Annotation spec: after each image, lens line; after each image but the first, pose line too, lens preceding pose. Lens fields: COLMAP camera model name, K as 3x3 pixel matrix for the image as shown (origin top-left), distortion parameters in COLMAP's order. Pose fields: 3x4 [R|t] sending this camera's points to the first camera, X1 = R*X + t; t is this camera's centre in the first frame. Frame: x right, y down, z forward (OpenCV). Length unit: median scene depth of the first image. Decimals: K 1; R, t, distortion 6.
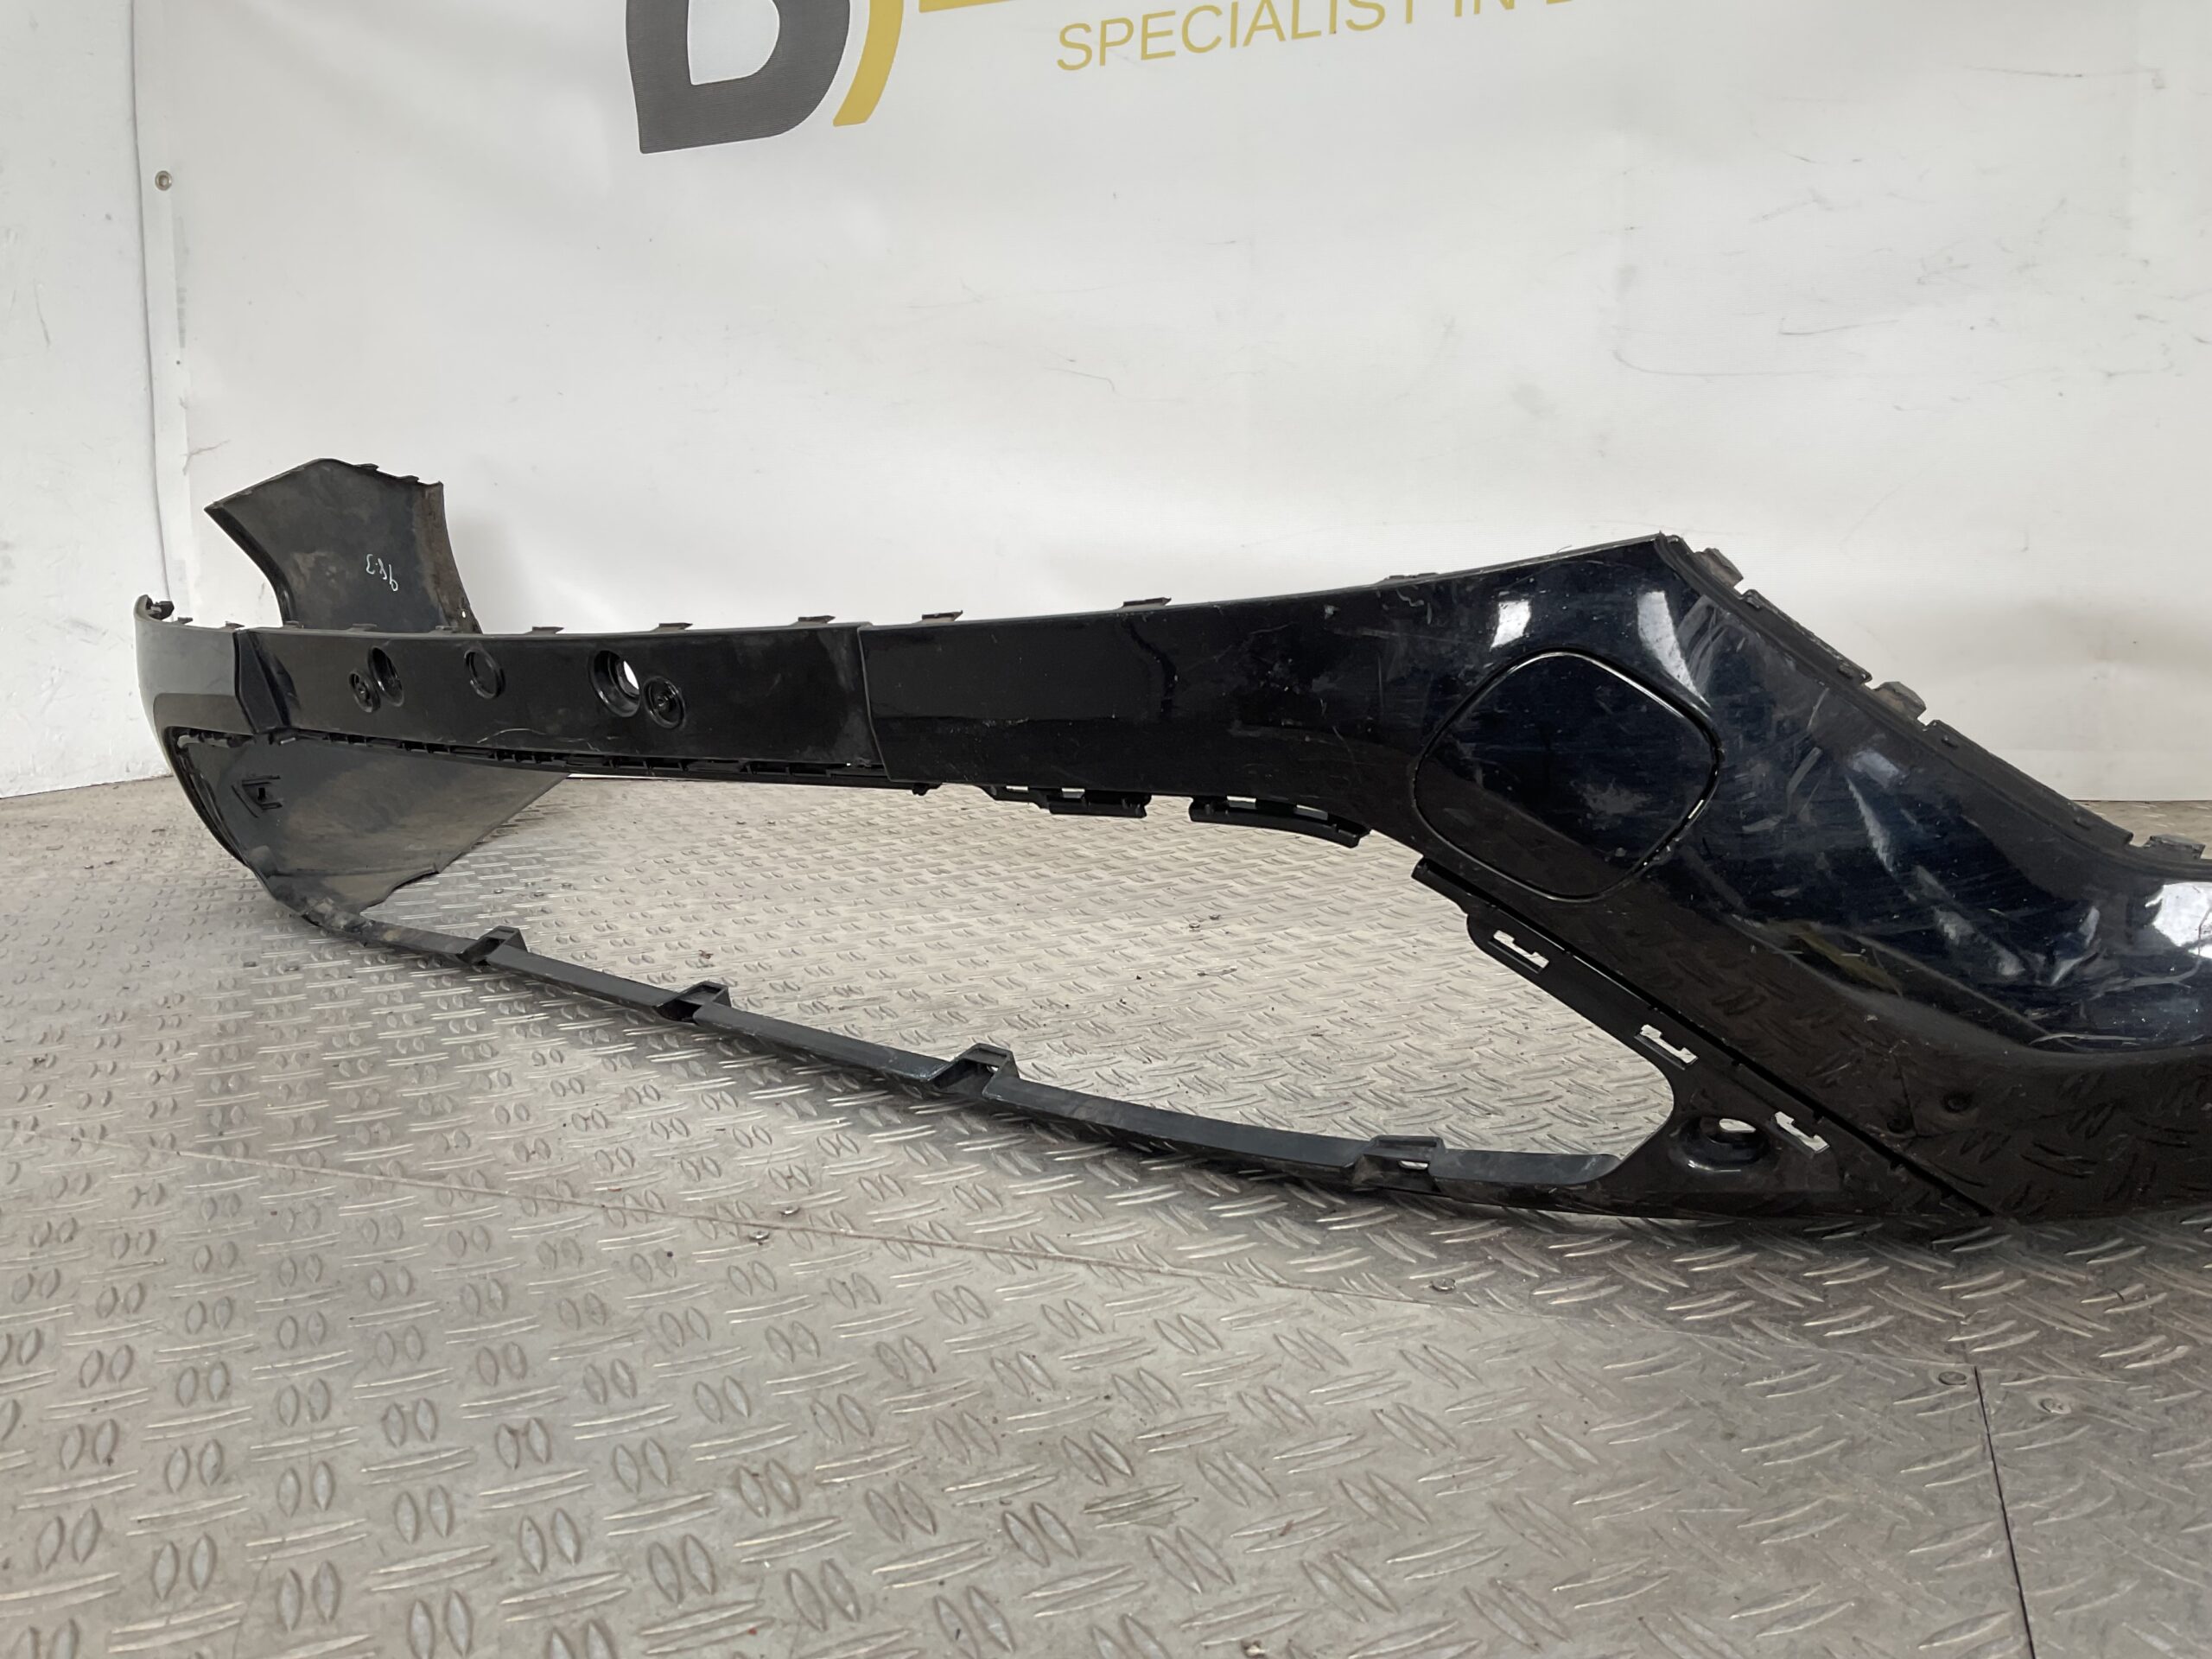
lens RADIAL K [[1823.2, 0, 1104.1], [0, 1823.2, 818.6], [0, 0, 1]] dist [0.147674, -0.318352]
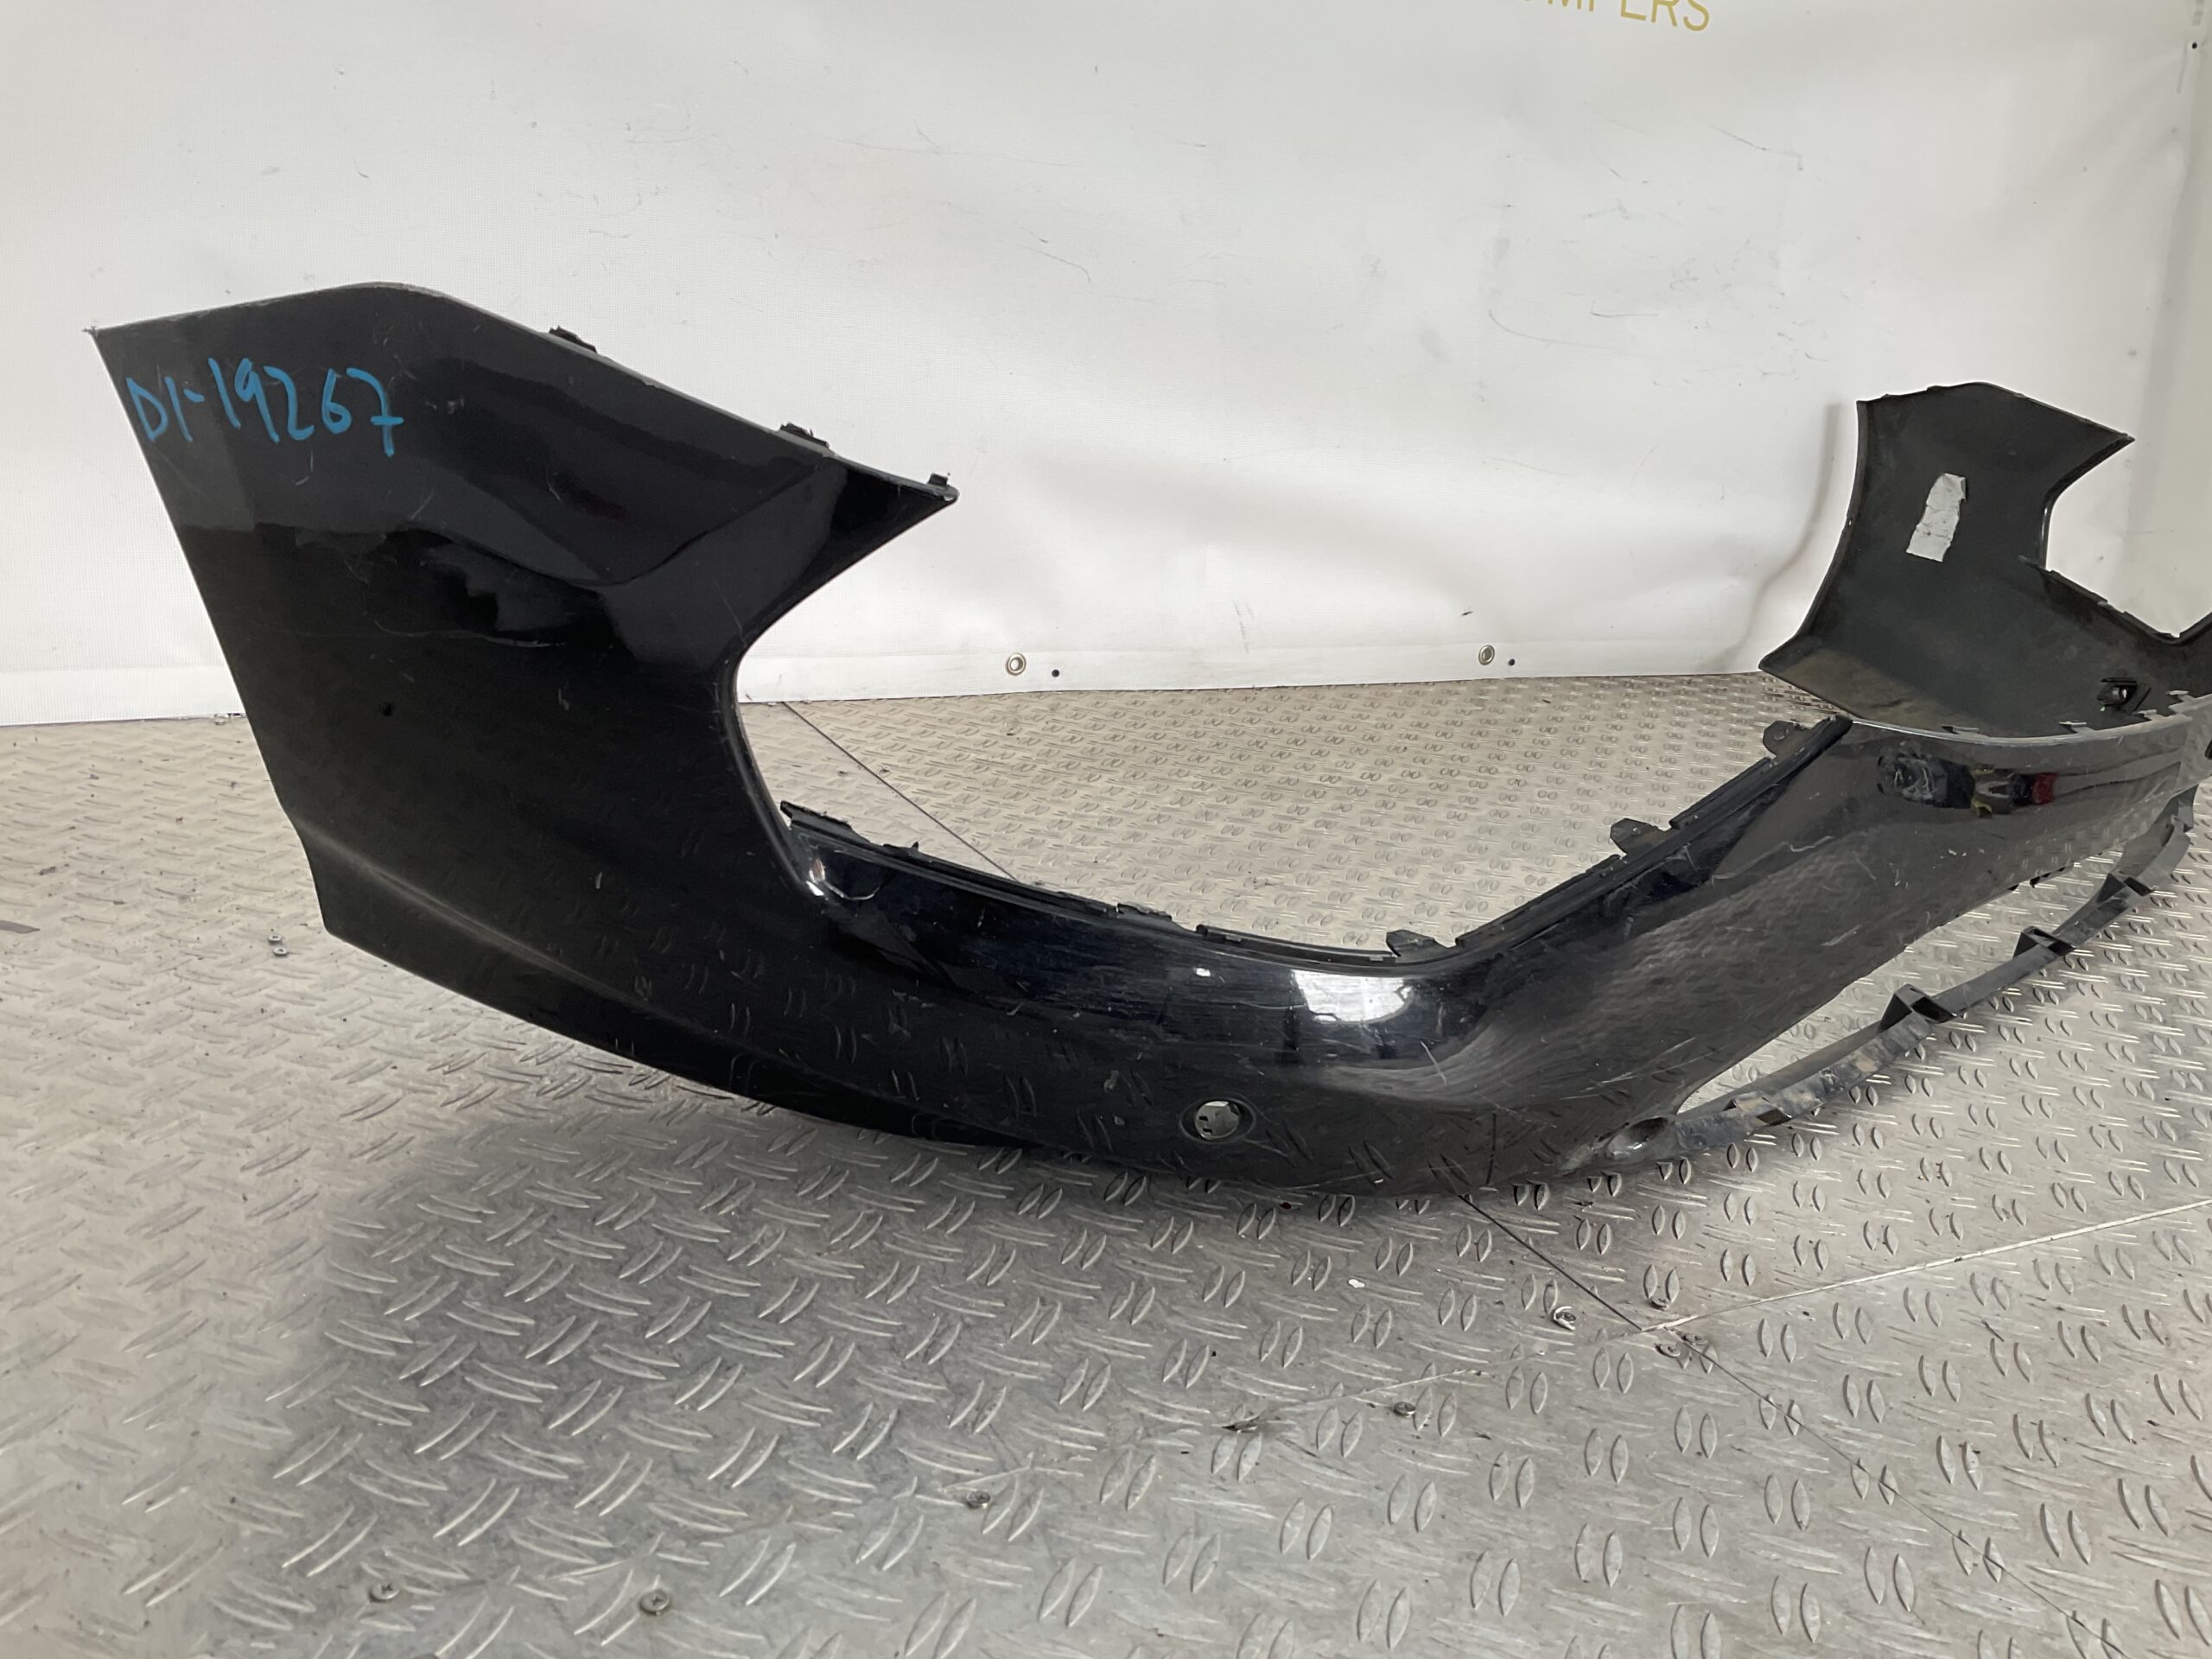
lens RADIAL K [[1823.2, 0, 1104.1], [0, 1823.2, 818.6], [0, 0, 1]] dist [0.147674, -0.318352]
pose [[0.675226, -0.112971, 0.728908, -1.950179], [0.014899, 0.990089, 0.139649, -0.246320], [-0.737460, -0.083435, 0.670217, 0.898817]]
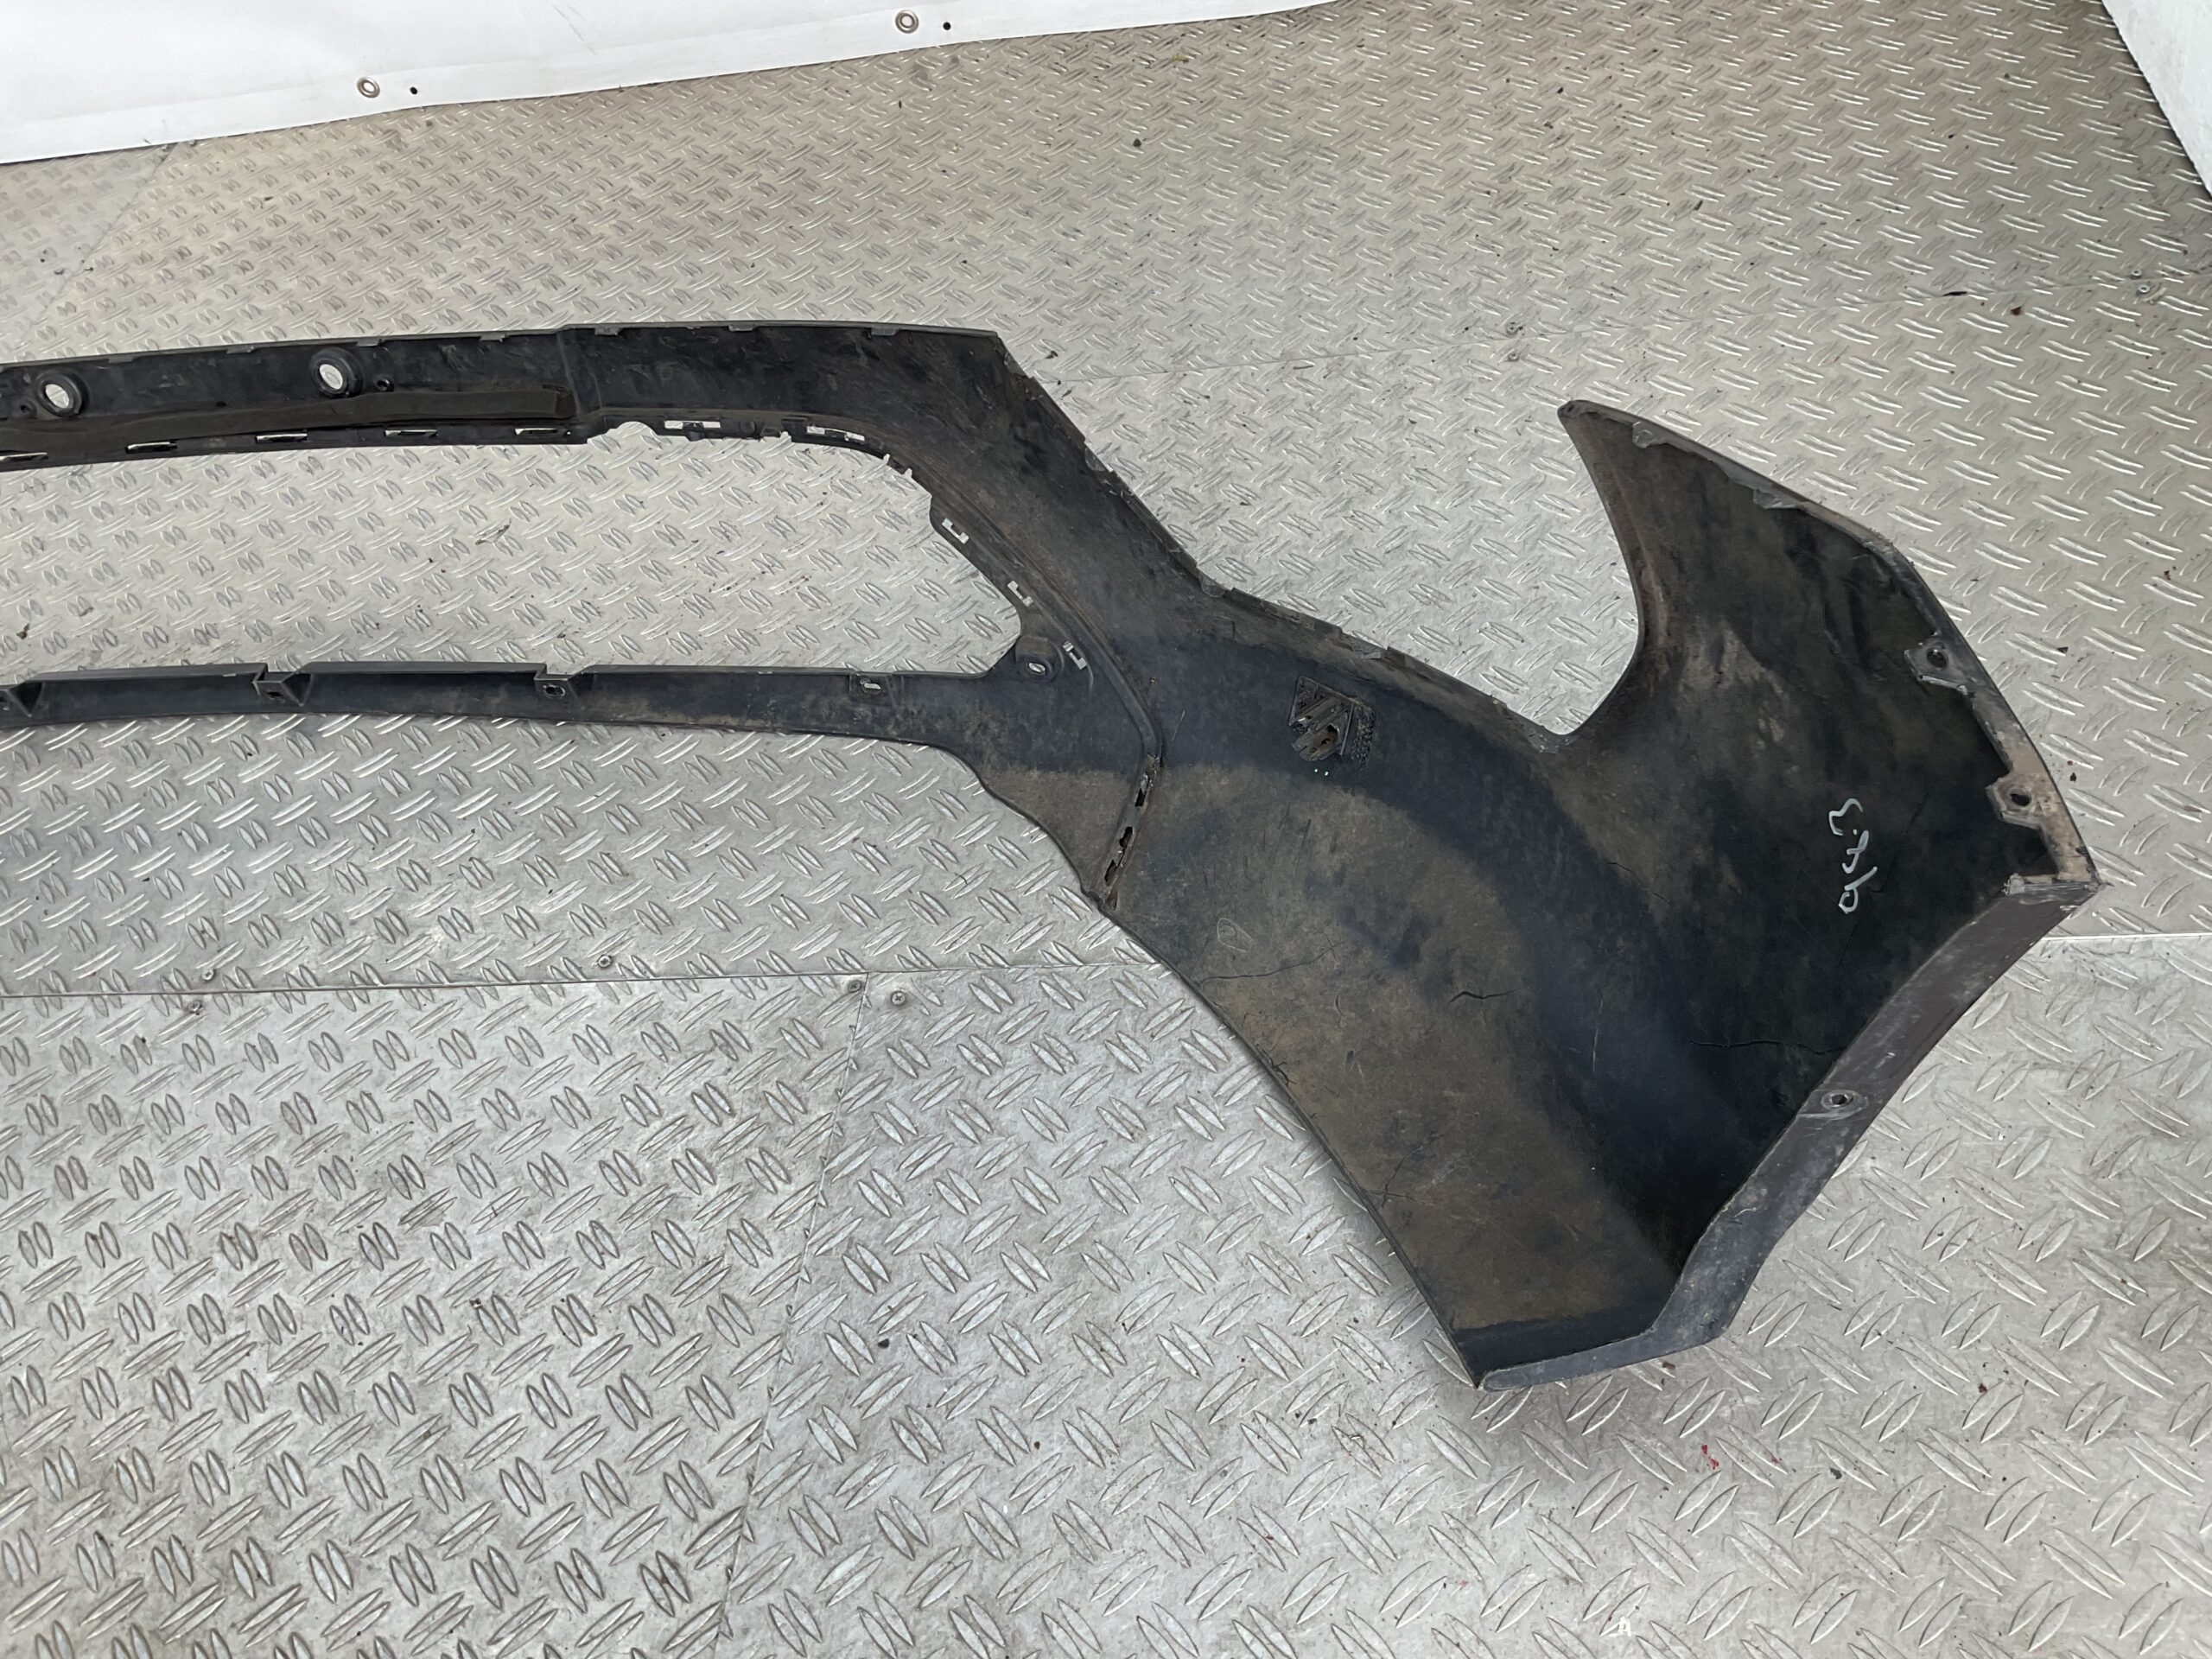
lens RADIAL K [[1823.2, 0, 1104.1], [0, 1823.2, 818.6], [0, 0, 1]] dist [0.147674, -0.318352]
pose [[0.957197, -0.275410, 0.089008, 0.496326], [0.165430, 0.772926, 0.612551, -0.797572], [-0.237499, -0.571608, 0.785404, -0.370920]]
